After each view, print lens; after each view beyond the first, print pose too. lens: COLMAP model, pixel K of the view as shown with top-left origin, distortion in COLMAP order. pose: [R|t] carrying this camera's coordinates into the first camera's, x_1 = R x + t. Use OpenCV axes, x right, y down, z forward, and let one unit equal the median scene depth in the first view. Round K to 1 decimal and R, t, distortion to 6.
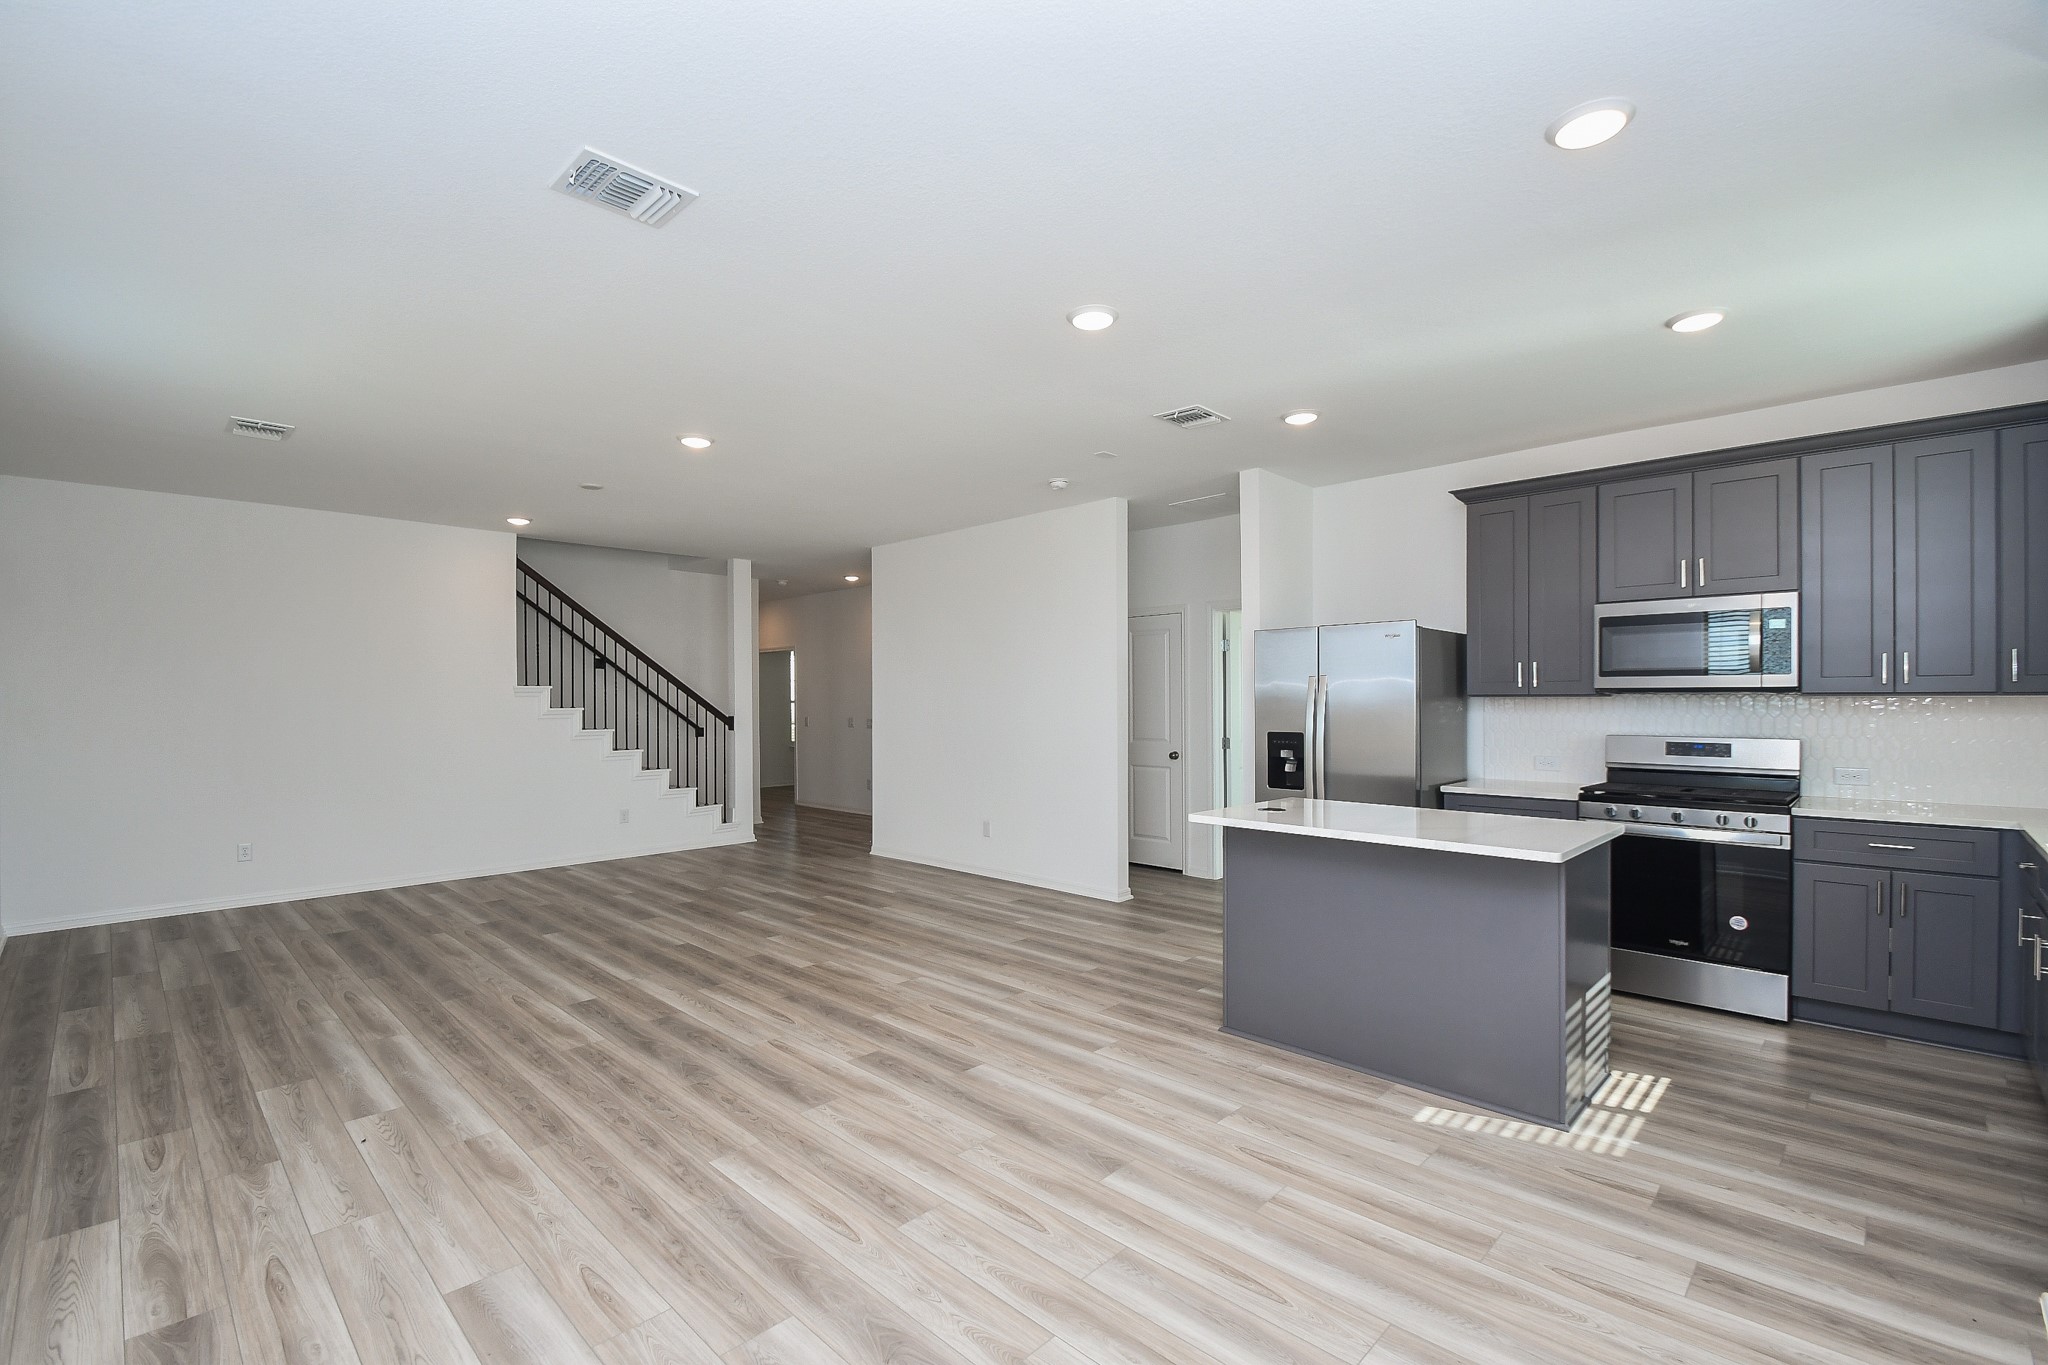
lens RADIAL K [[904.3, 0, 1003.4], [0, 904.3, 687.2], [0, 0, 1]] dist [0.019517, -0.020661]
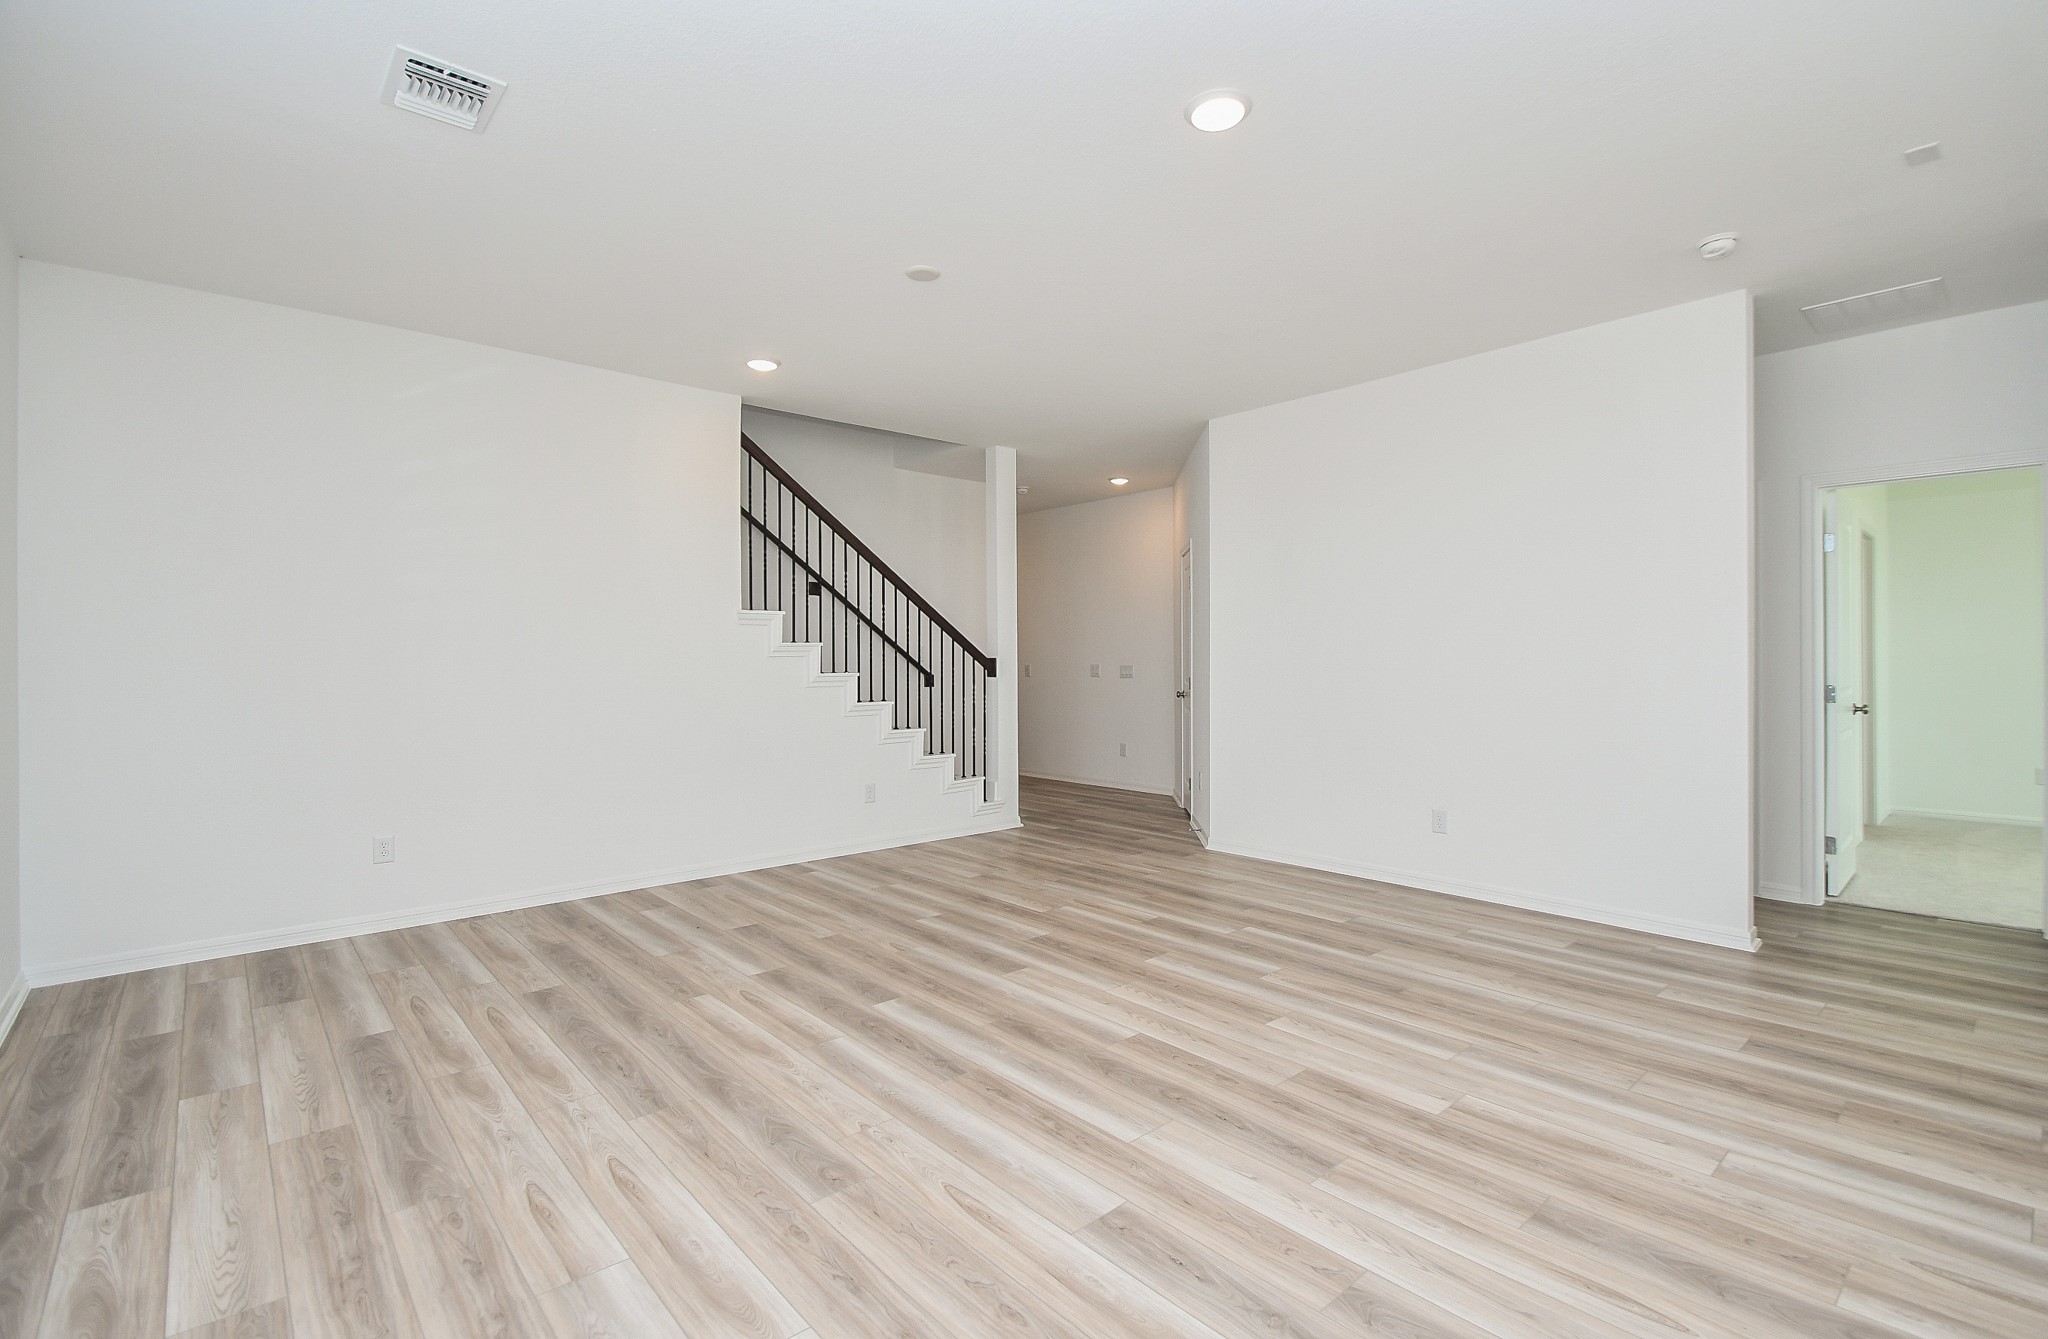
lens RADIAL K [[924.7, 0, 1024.0], [0, 924.7, 669.5], [0, 0, 1]] dist [0.016737, -0.020417]
pose [[0.998097, 0.002352, -0.061617, -0.420041], [-0.000842, 0.999699, 0.024524, 0.042512], [0.061656, -0.024425, 0.997799, 0.456908]]
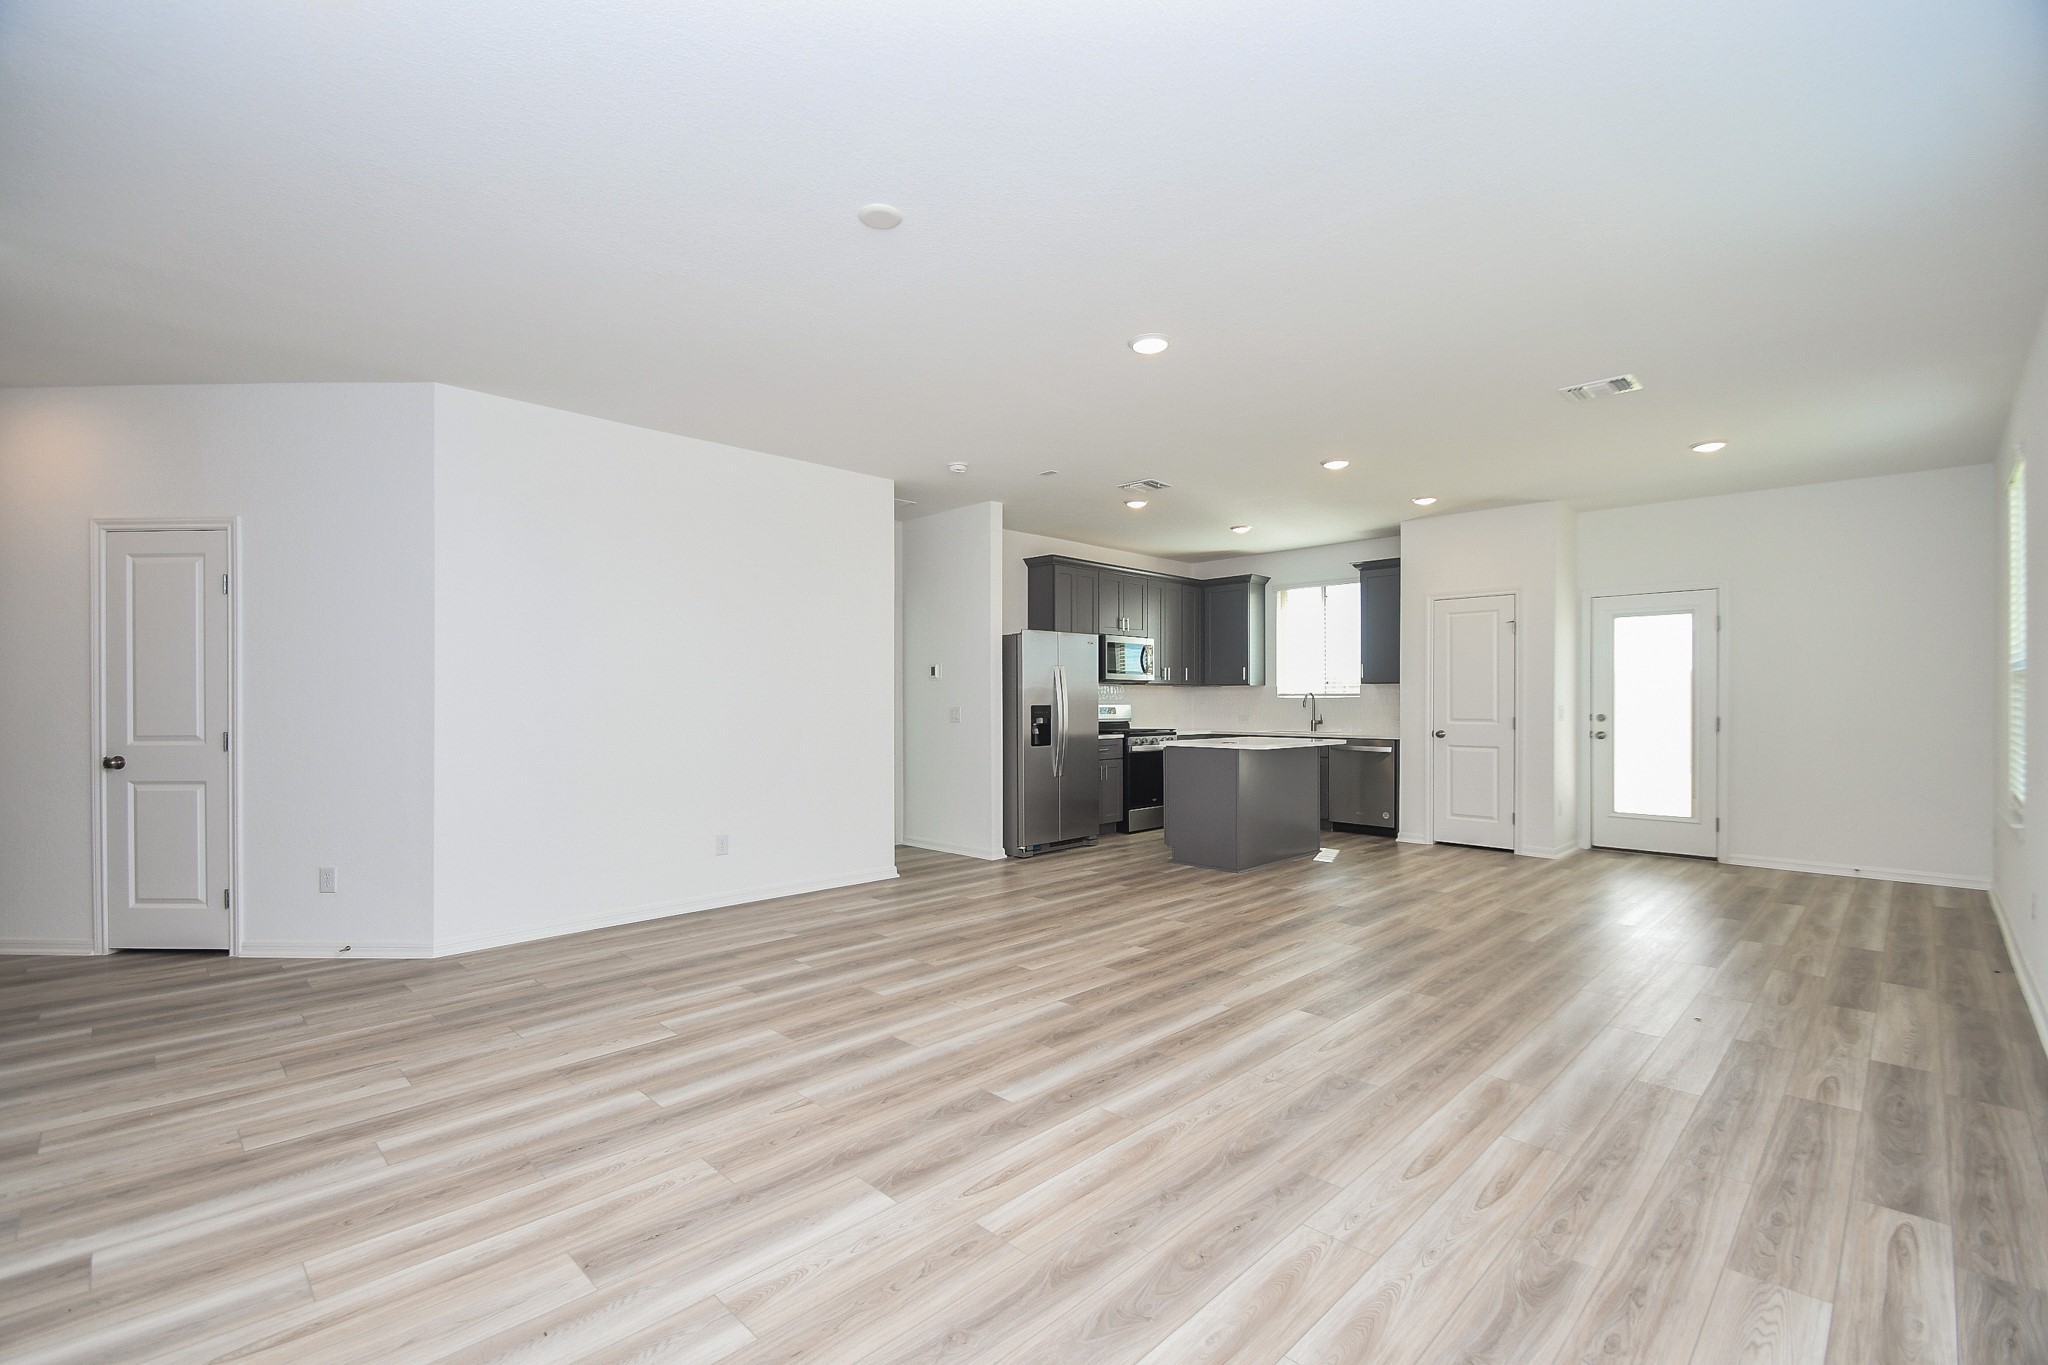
lens RADIAL K [[897.6, 0, 1007.0], [0, 897.6, 710.3], [0, 0, 1]] dist [0.020617, -0.021852]
pose [[0.003945, -0.005198, 0.999979, -1.149243], [-0.013846, 0.999890, 0.005252, 0.054448], [-0.999896, -0.013866, 0.003873, 1.133316]]
